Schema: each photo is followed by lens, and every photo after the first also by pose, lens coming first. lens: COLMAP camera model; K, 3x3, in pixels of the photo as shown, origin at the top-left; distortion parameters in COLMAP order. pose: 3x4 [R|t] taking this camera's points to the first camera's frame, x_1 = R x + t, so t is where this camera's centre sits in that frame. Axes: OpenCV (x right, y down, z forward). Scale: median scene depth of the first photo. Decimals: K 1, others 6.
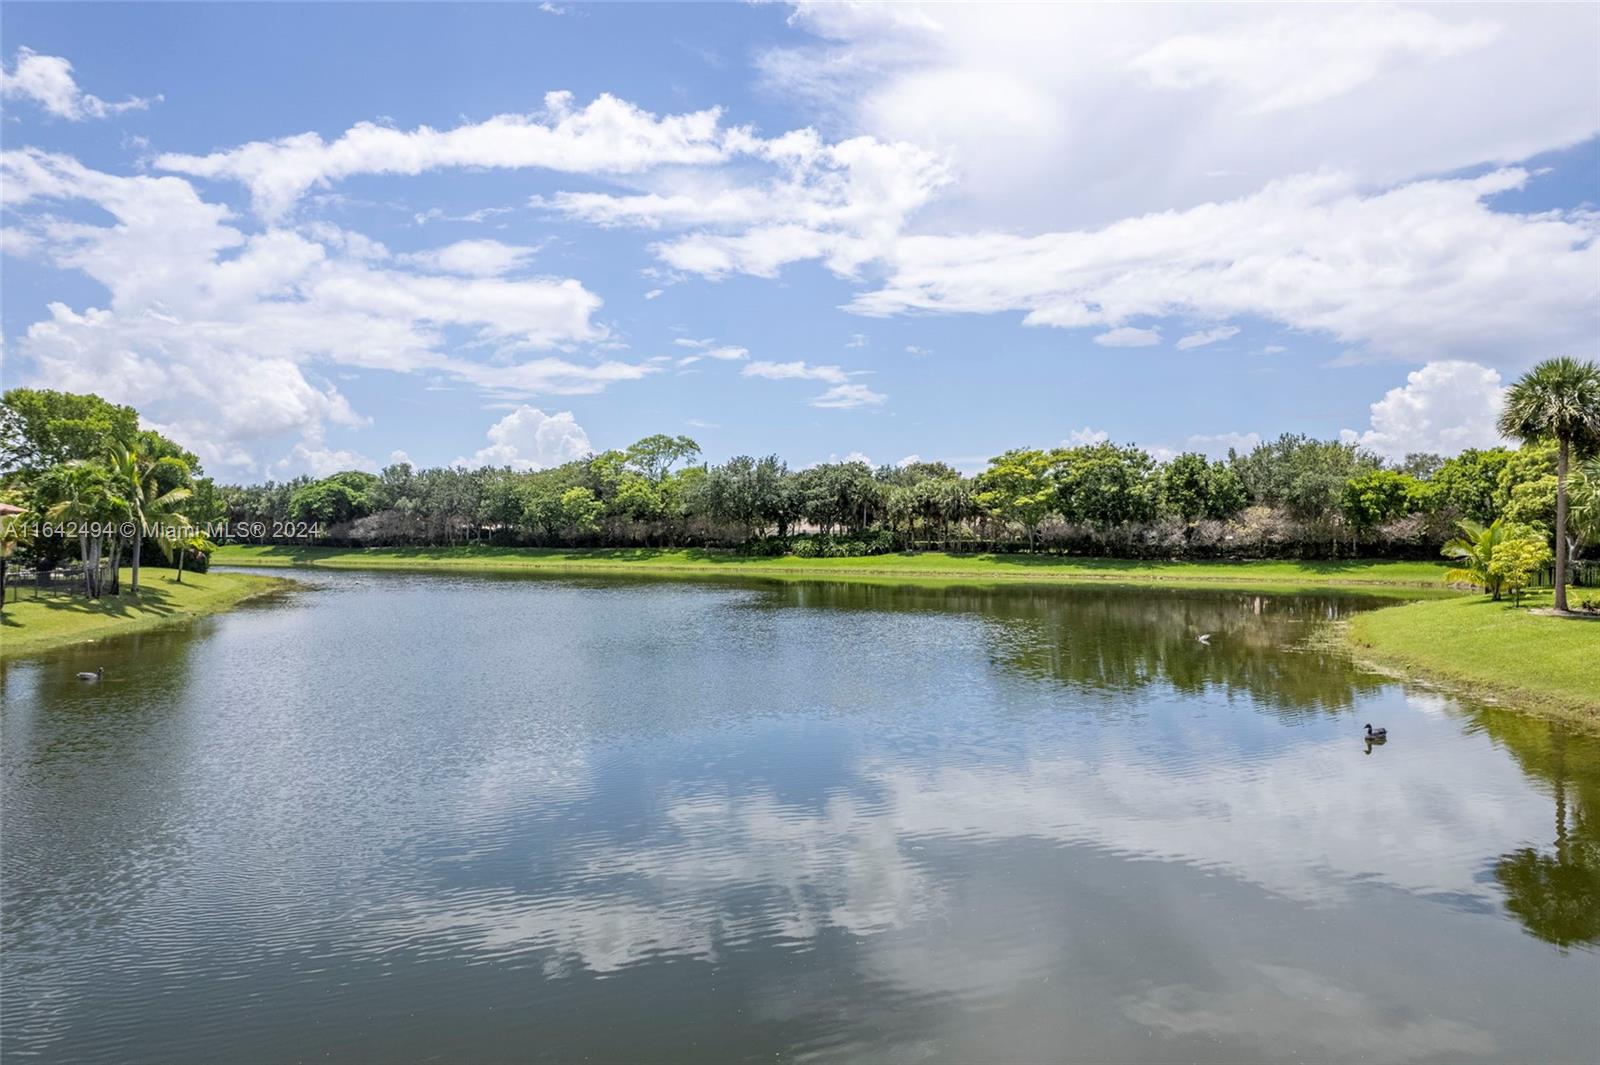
lens RADIAL K [[1034.6, 0, 807.5], [0, 1034.6, 539.4], [0, 0, 1]] dist [-0.059398, 0.054575]
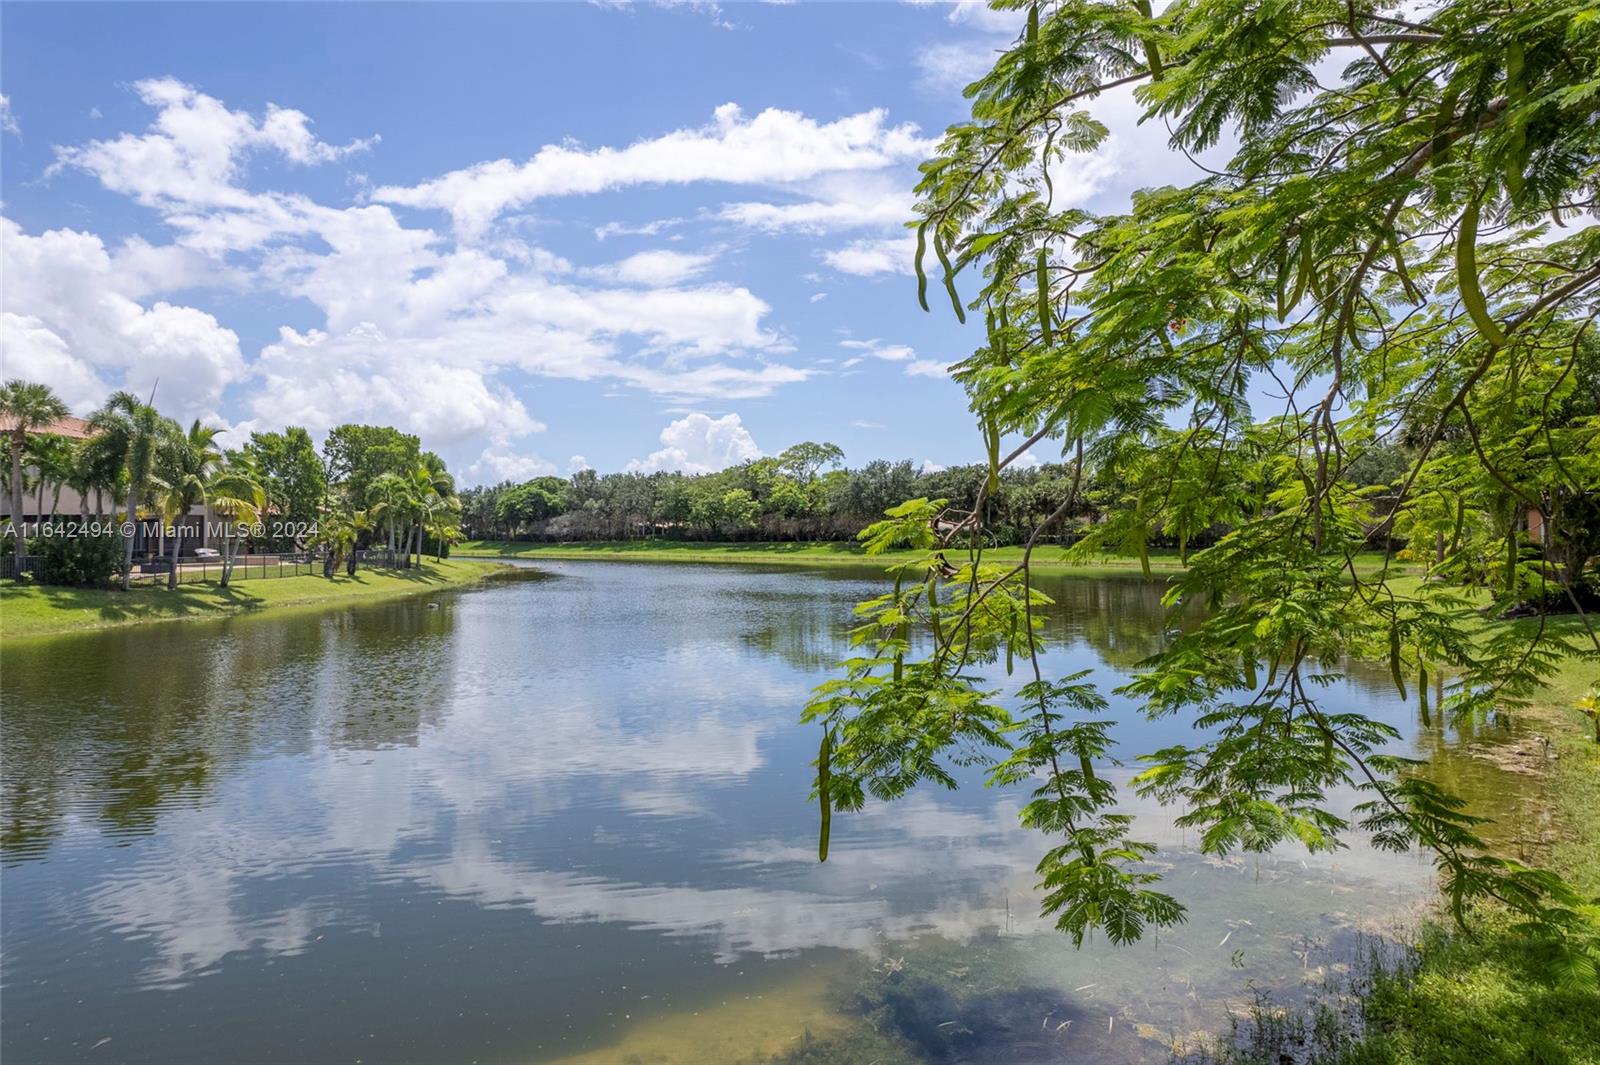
lens RADIAL K [[1040.1, 0, 800.0], [0, 1040.1, 532.5], [0, 0, 1]] dist [-0.034291, 0.055350]
pose [[0.985998, -0.002072, -0.166747, 0.035979], [0.001005, 0.999978, -0.006481, 0.004993], [0.166757, 0.006223, 0.985978, -0.118892]]
